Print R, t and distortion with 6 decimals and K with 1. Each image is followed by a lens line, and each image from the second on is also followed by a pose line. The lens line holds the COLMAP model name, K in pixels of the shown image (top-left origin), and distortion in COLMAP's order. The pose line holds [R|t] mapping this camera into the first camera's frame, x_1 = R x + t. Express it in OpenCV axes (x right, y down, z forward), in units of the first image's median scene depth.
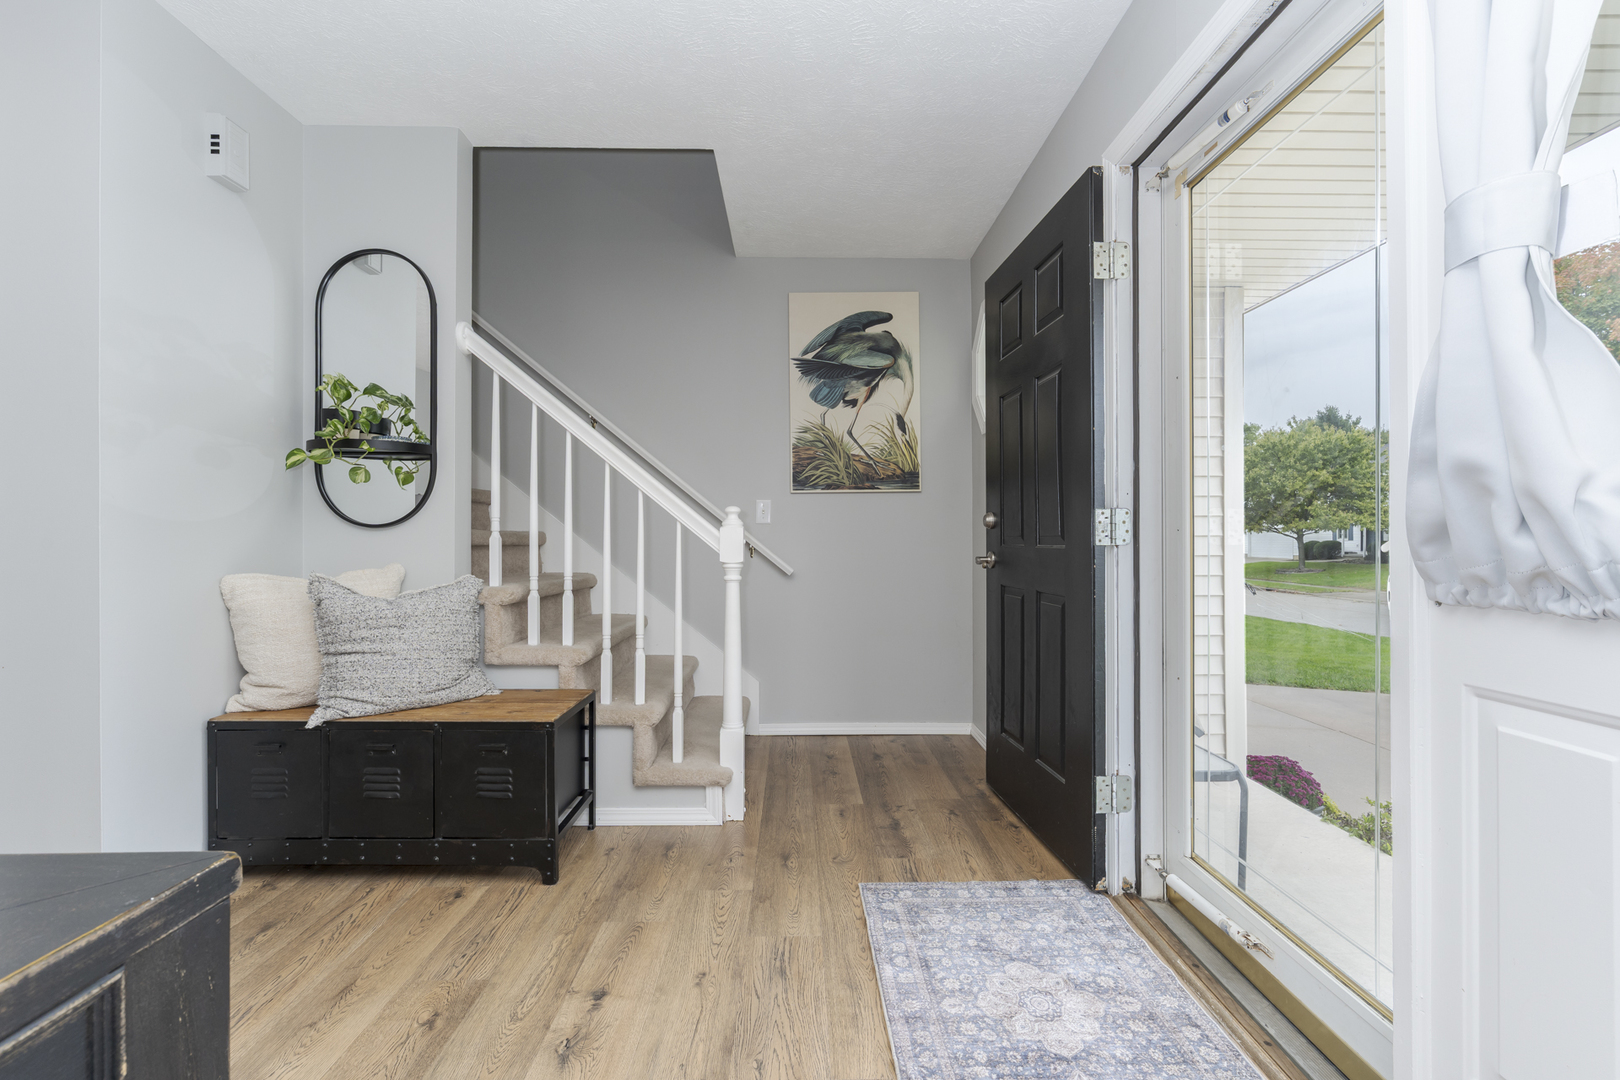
lens RADIAL K [[721.0, 0, 802.5], [0, 721.0, 537.8], [0, 0, 1]] dist [-0.008746, -0.002367]
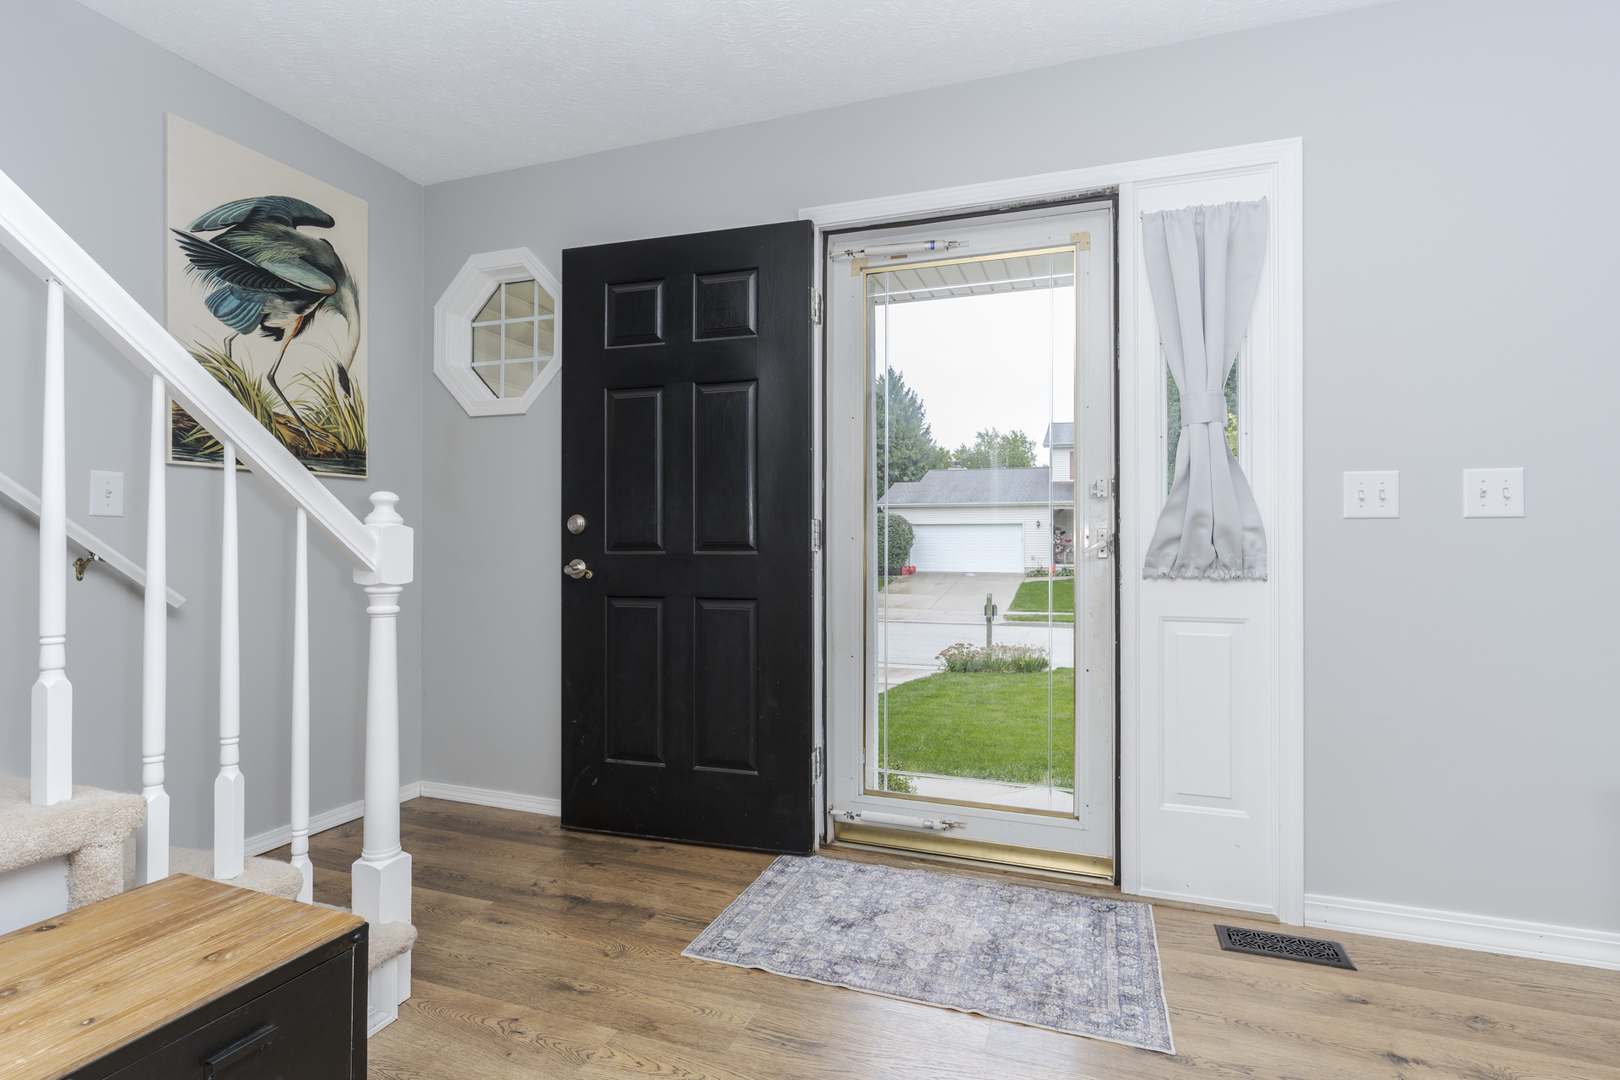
lens RADIAL K [[785.5, 0, 829.8], [0, 785.5, 538.8], [0, 0, 1]] dist [-0.005303, -0.000414]
pose [[0.347314, 0.007680, 0.937717, -0.414106], [-0.003368, 0.999970, -0.006942, -0.000421], [-0.937743, -0.000748, 0.347330, 0.294822]]
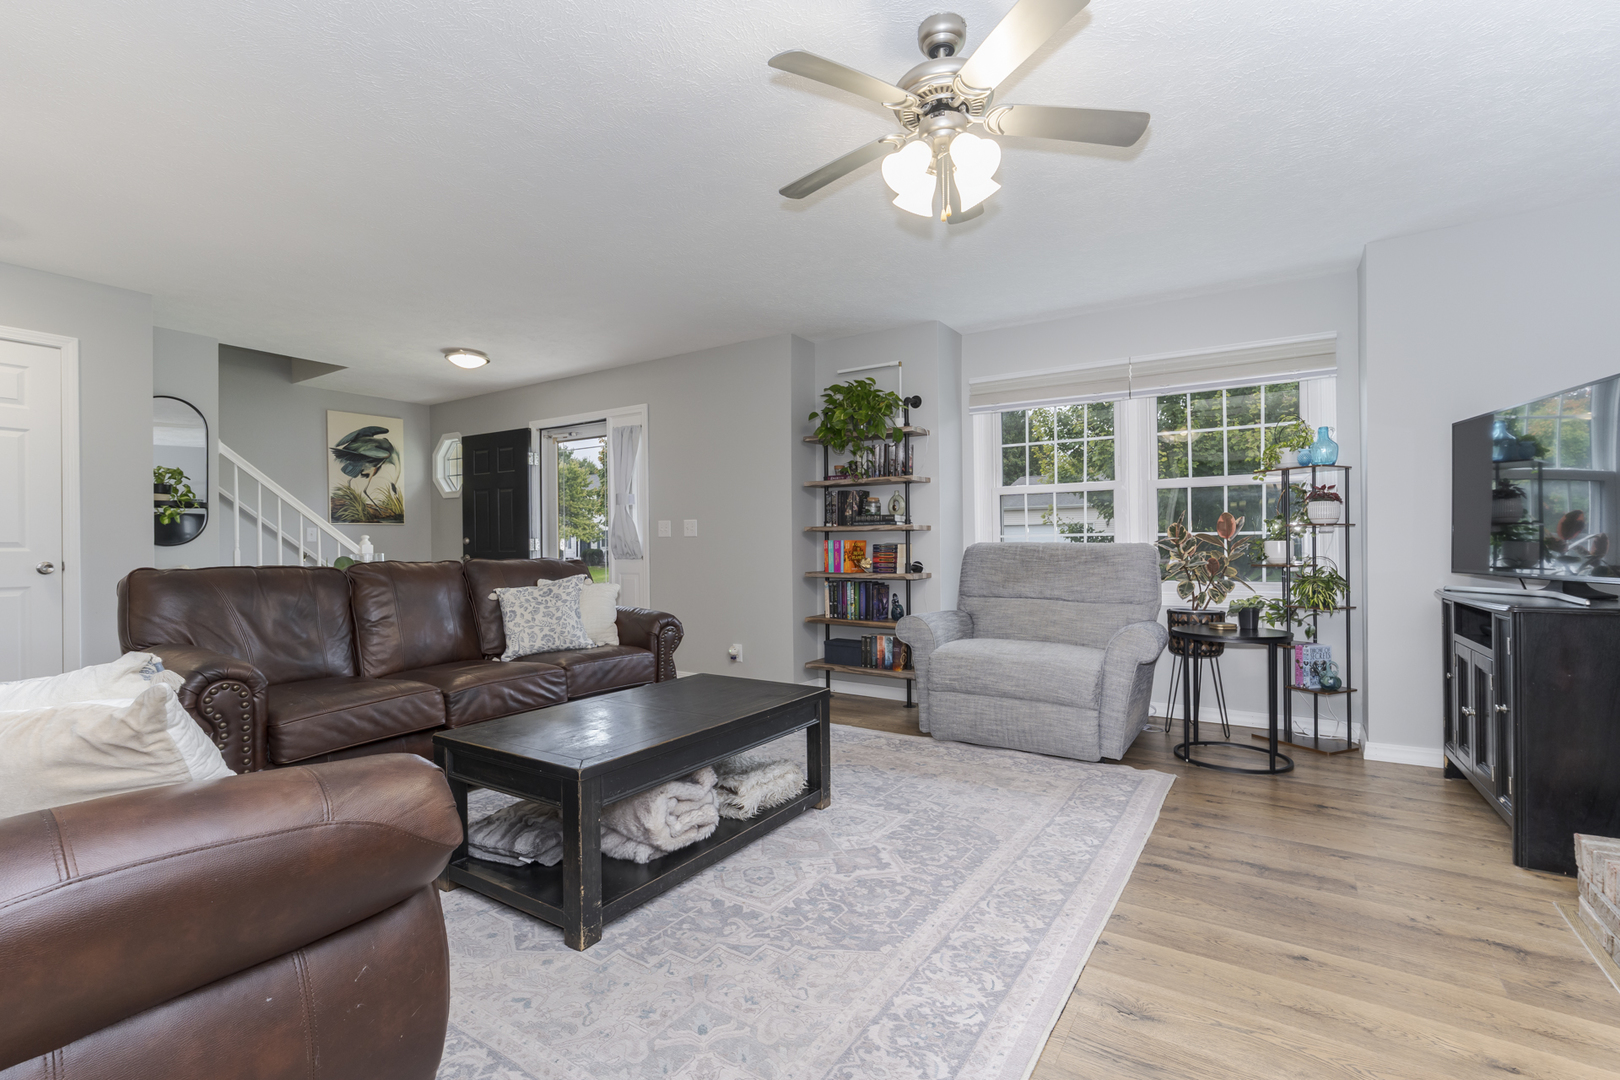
lens RADIAL K [[721.0, 0, 811.6], [0, 721.0, 542.2], [0, 0, 1]] dist [-0.008746, -0.002367]
pose [[0.556948, -0.001872, 0.830545, -0.814200], [0.008346, 0.999960, -0.003342, -0.003377], [-0.830505, 0.008793, 0.556941, -0.945969]]
